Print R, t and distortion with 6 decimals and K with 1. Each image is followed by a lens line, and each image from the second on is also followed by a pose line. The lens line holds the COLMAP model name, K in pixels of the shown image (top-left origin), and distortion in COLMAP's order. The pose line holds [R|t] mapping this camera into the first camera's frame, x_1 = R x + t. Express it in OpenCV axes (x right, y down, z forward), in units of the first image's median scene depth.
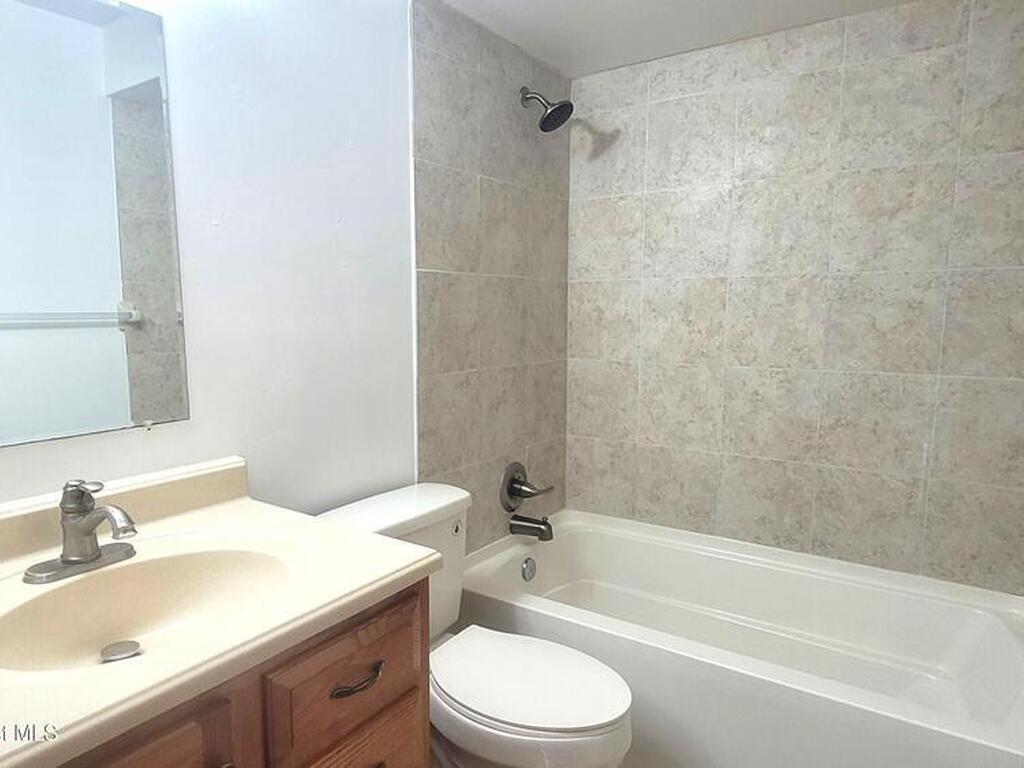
lens RADIAL K [[699.8, 0, 512.0], [0, 699.8, 384.0], [0, 0, 1]] dist [0.005069, -0.001100]
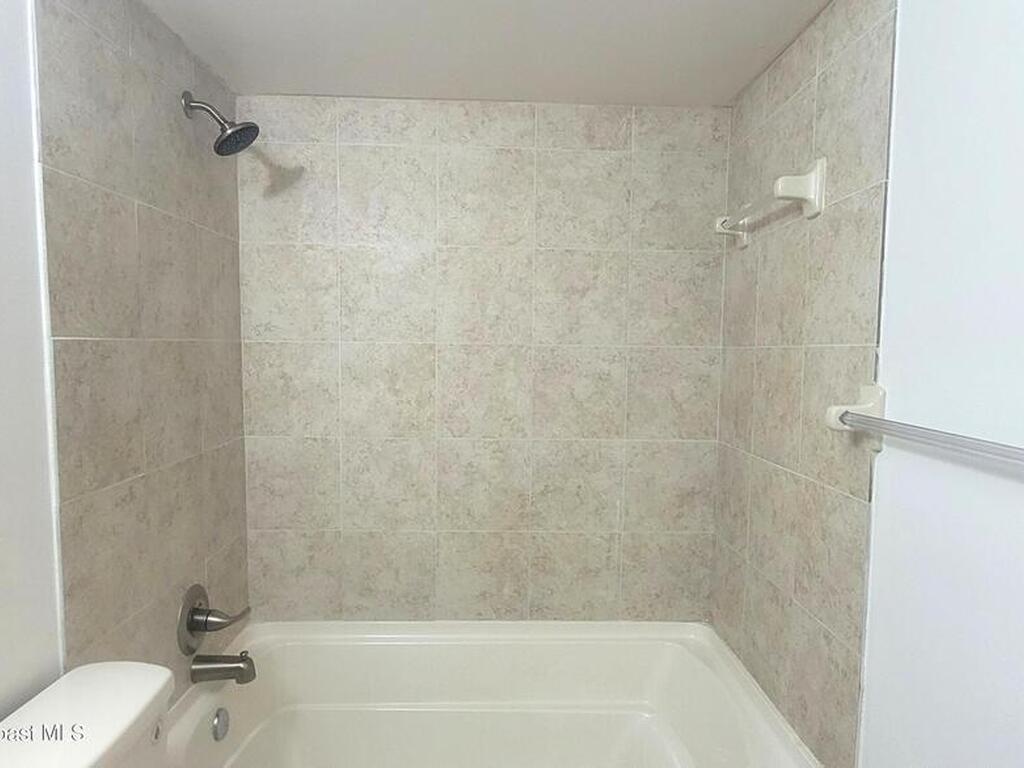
lens RADIAL K [[647.4, 0, 512.0], [0, 647.4, 384.0], [0, 0, 1]] dist [-0.001971, 0.002778]
pose [[0.796348, -0.028298, 0.604176, -0.146868], [0.041701, 0.999097, -0.008169, -0.090681], [-0.603399, 0.031700, 0.796809, 0.249484]]
